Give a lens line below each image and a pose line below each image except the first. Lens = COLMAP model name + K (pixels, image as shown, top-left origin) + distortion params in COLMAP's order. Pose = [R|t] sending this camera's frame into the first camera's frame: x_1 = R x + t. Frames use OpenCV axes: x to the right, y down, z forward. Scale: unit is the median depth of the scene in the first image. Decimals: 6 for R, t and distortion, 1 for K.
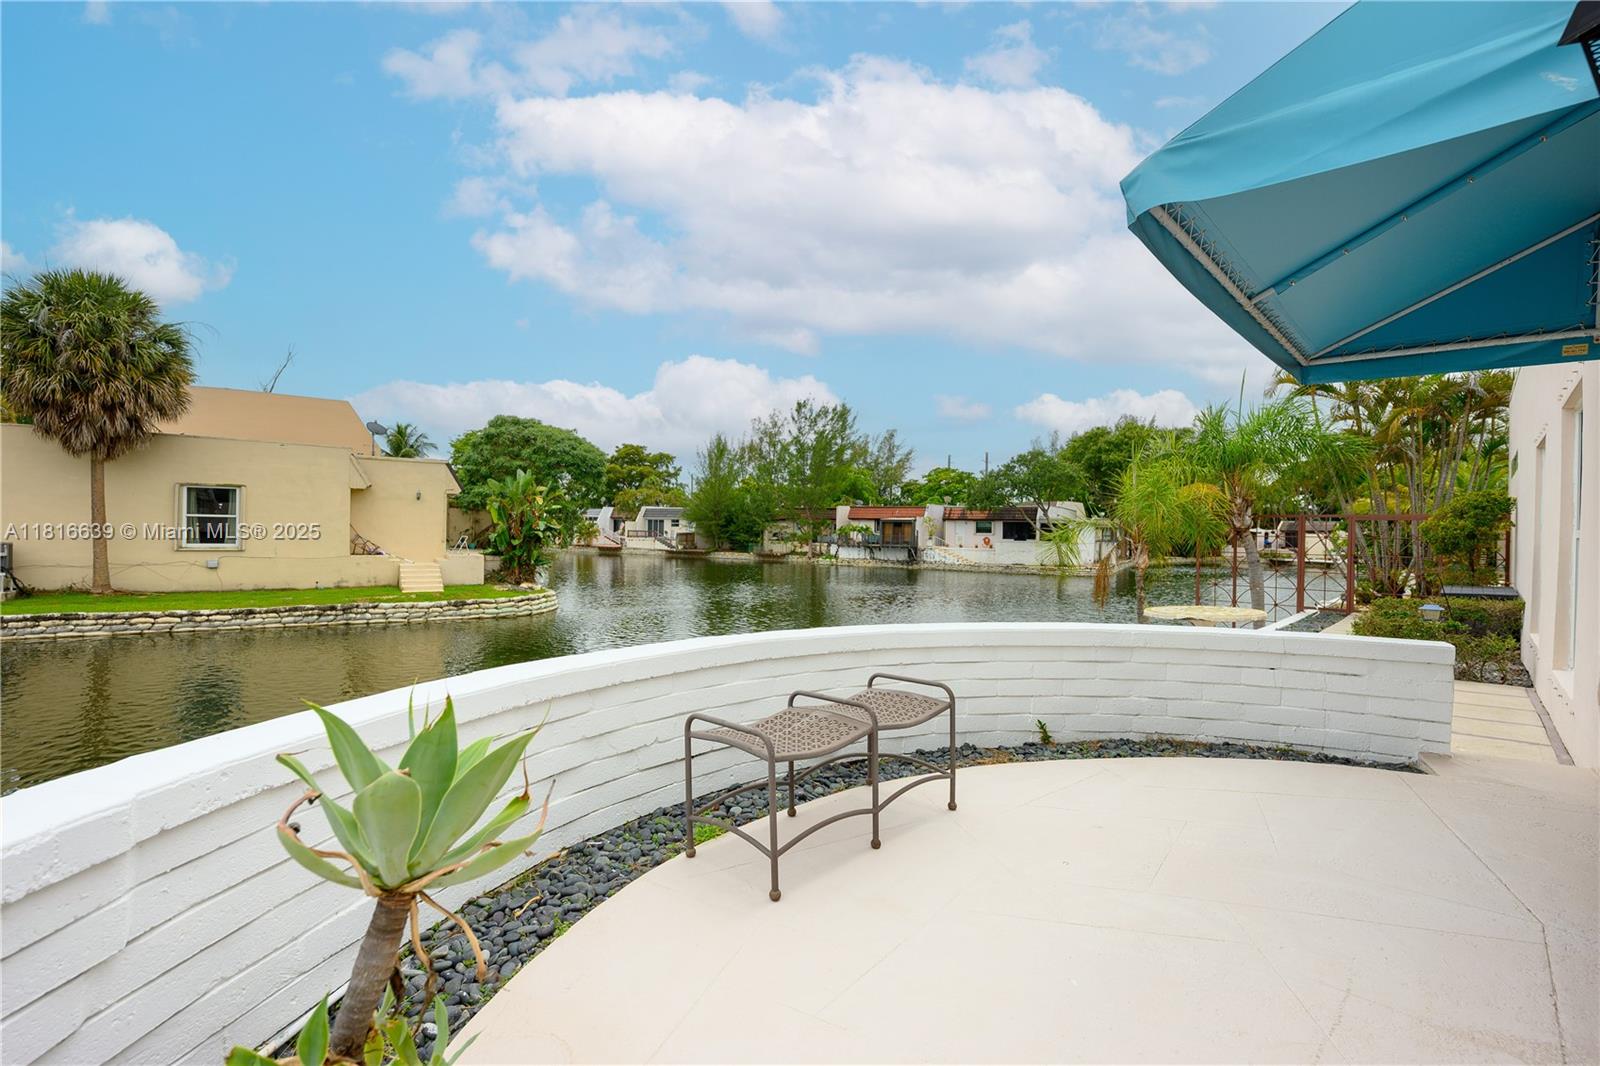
lens RADIAL K [[703.7, 0, 793.3], [0, 703.7, 533.1], [0, 0, 1]] dist [-0.000449, -0.000185]
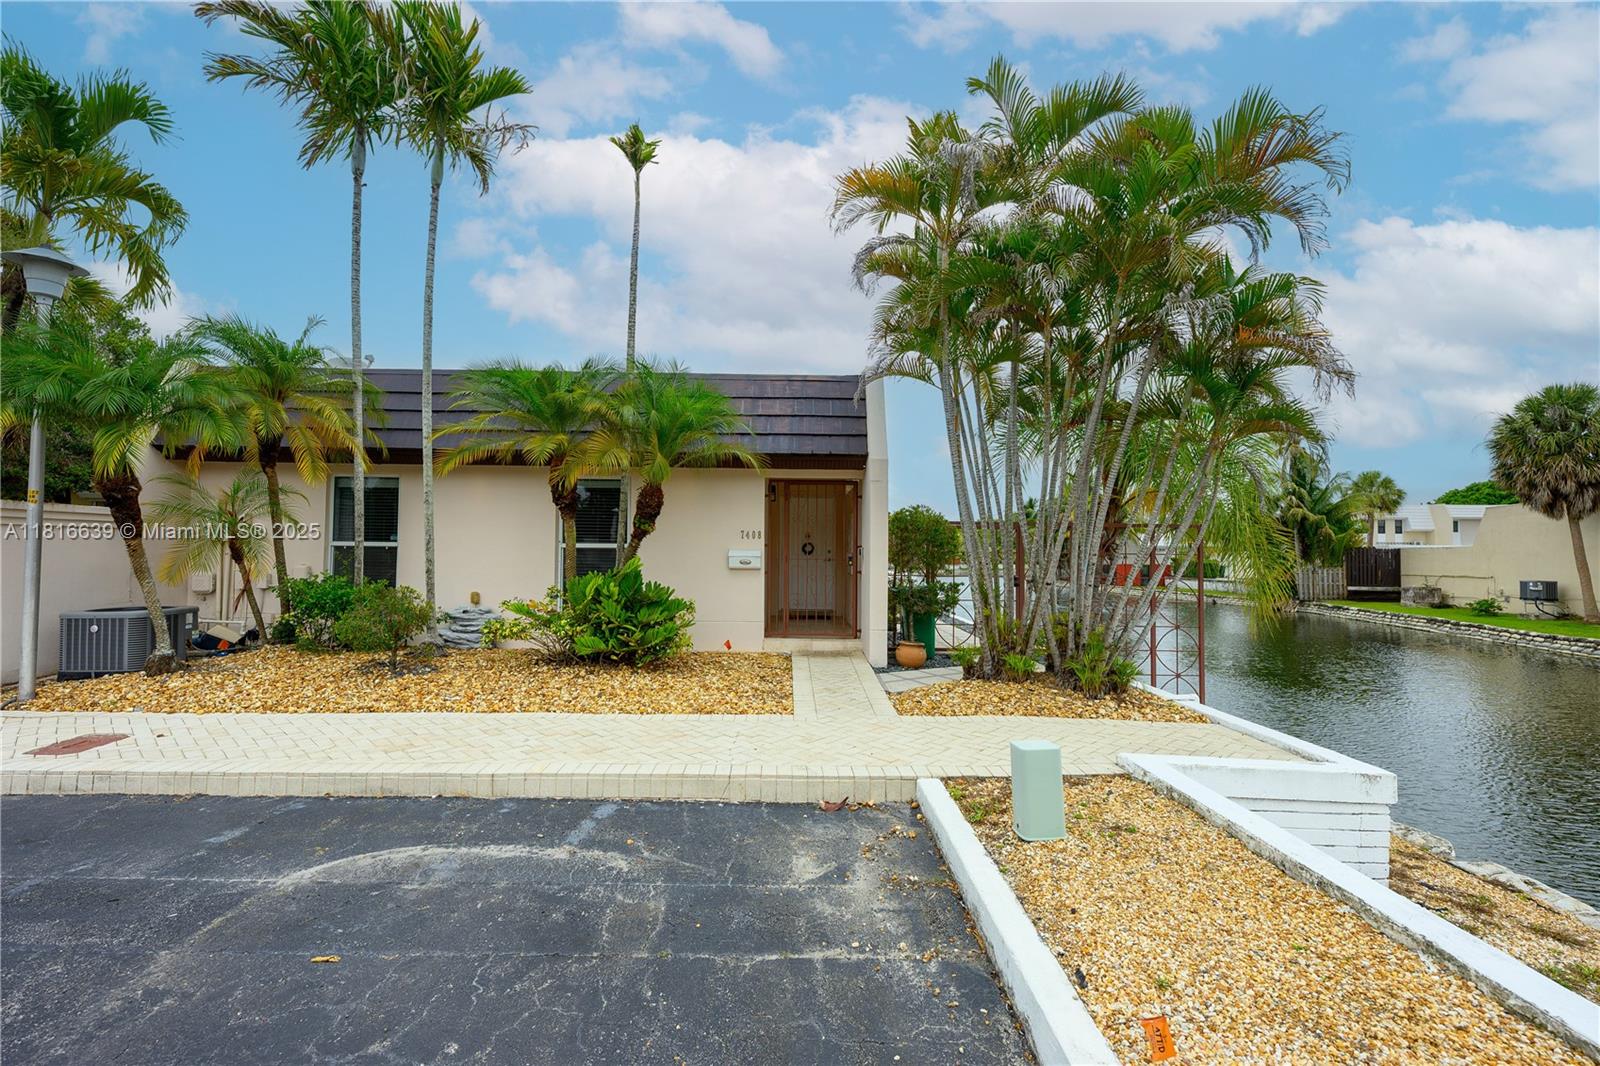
lens RADIAL K [[703.7, 0, 796.1], [0, 703.7, 536.9], [0, 0, 1]] dist [-0.000449, -0.000185]
pose [[-0.712286, -0.044824, -0.700457, 0.818502], [-0.025349, 0.998951, -0.038147, 0.013411], [0.701431, -0.009416, -0.712675, 0.750816]]
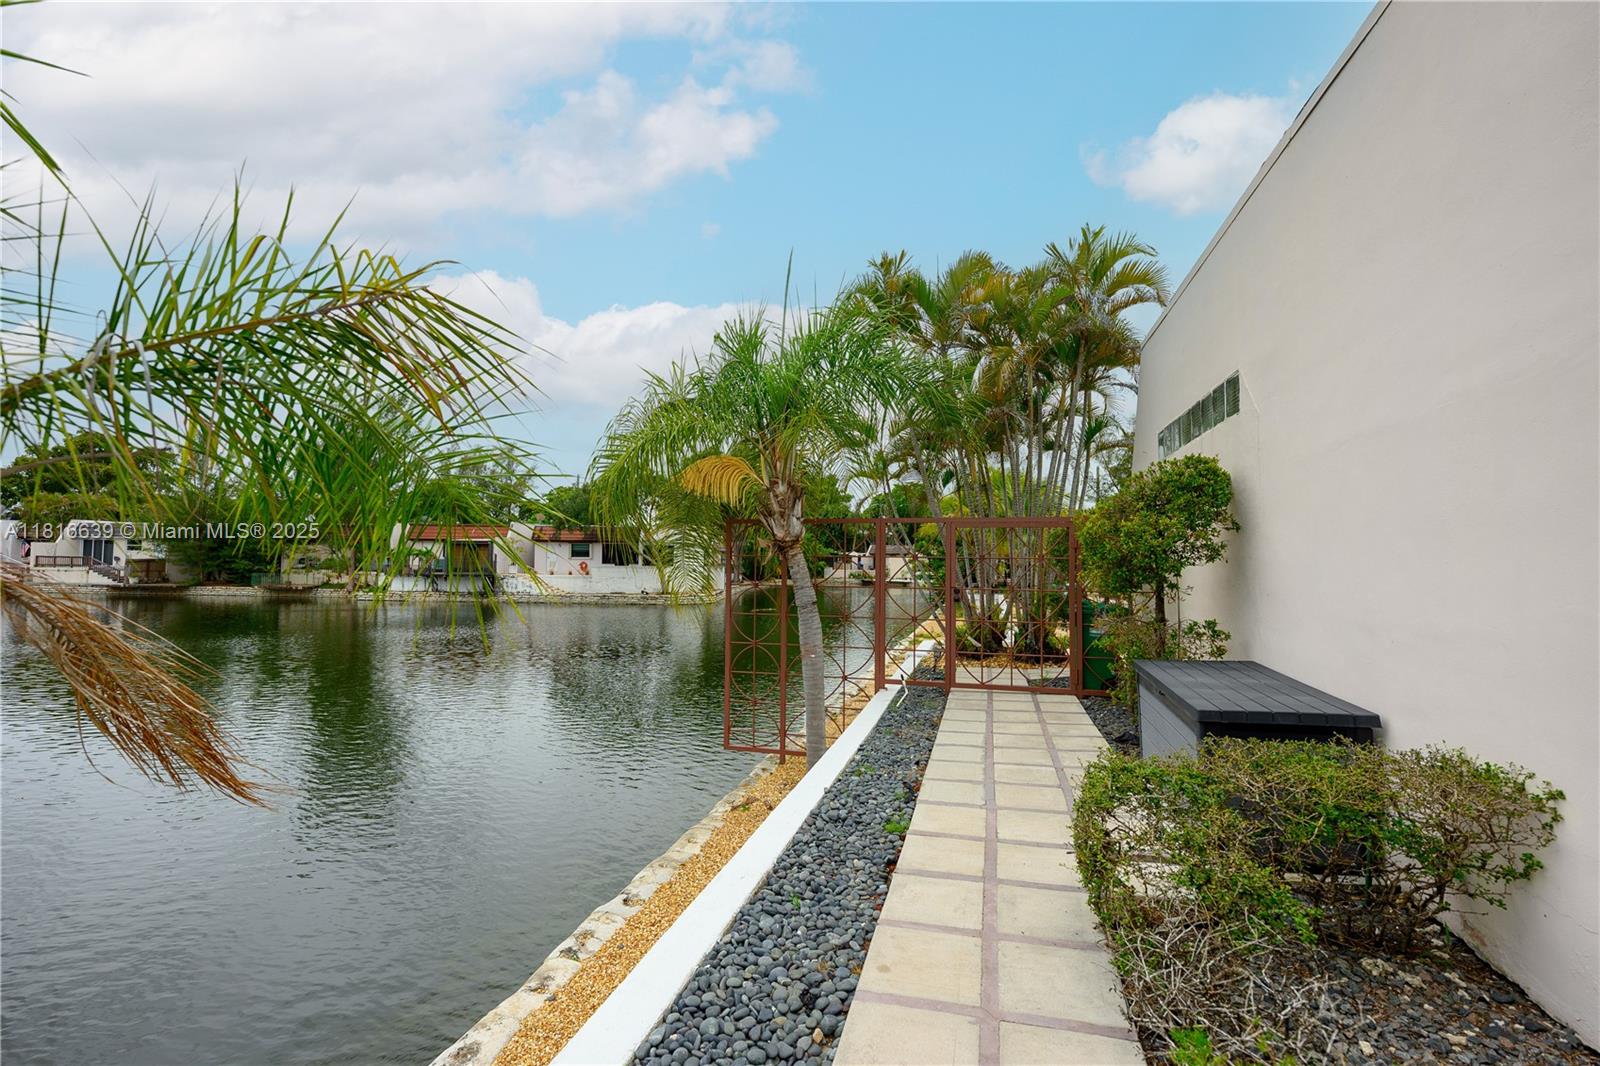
lens RADIAL K [[703.7, 0, 801.5], [0, 703.7, 537.0], [0, 0, 1]] dist [-0.000449, -0.000185]
pose [[0.874927, 0.008678, 0.484177, 0.220184], [0.005774, 0.999581, -0.028350, 0.002859], [-0.484220, 0.027600, 0.874511, 0.300212]]
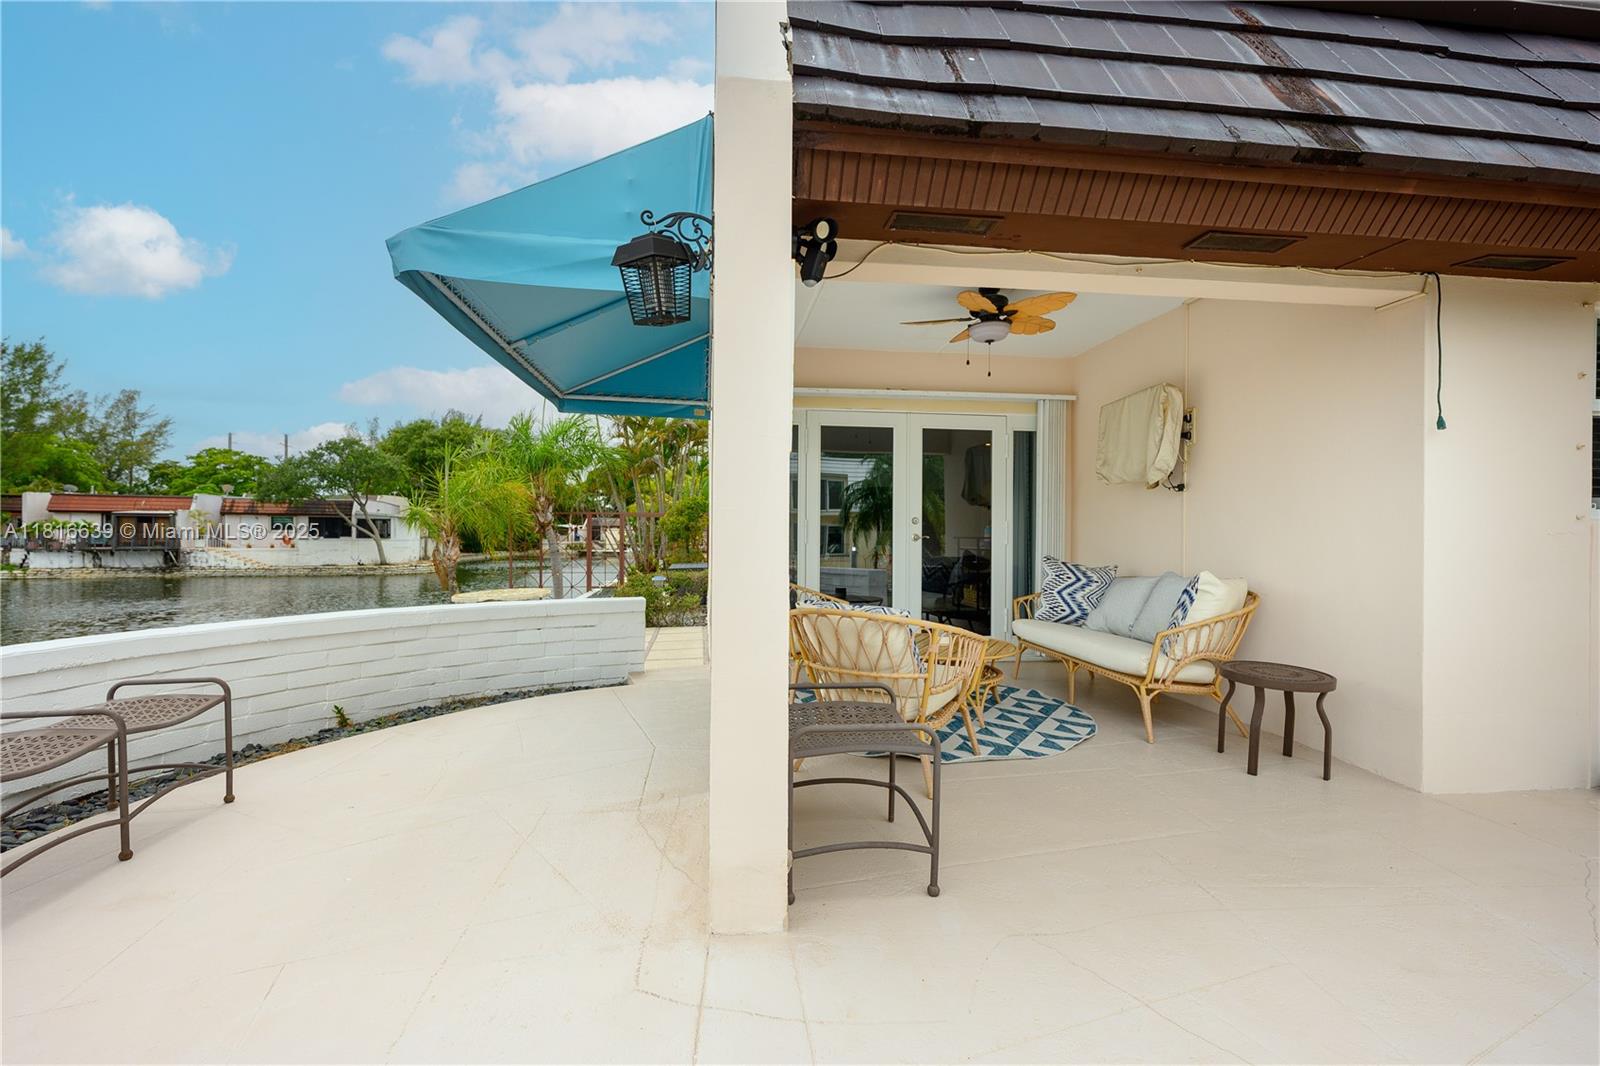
lens RADIAL K [[703.7, 0, 801.0], [0, 703.7, 535.9], [0, 0, 1]] dist [-0.000449, -0.000185]
pose [[0.622785, -0.015119, 0.782247, -0.005369], [0.007626, 0.999883, 0.013254, 0.001245], [-0.782356, -0.002289, 0.622828, -0.031544]]
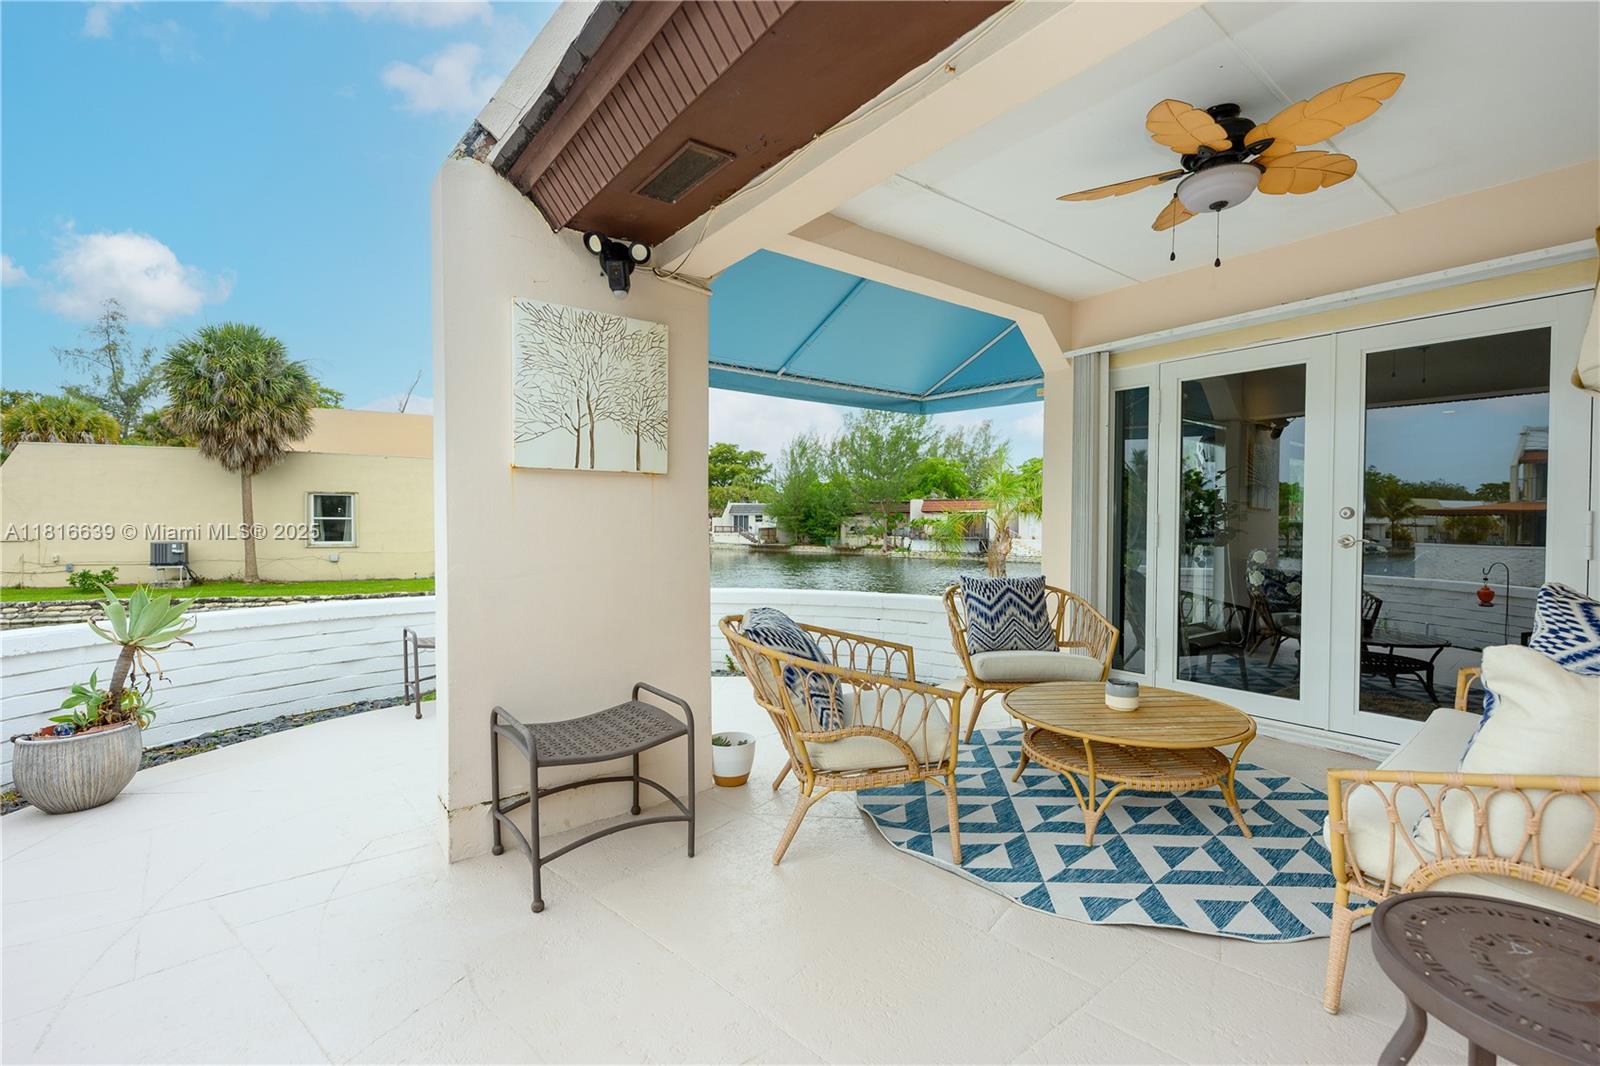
lens RADIAL K [[703.7, 0, 795.3], [0, 703.7, 534.0], [0, 0, 1]] dist [-0.000449, -0.000185]
pose [[0.989193, -0.010717, -0.146225, 0.121500], [0.012092, 0.999891, 0.008520, 0.001197], [0.146118, -0.010196, 0.989215, -0.070798]]
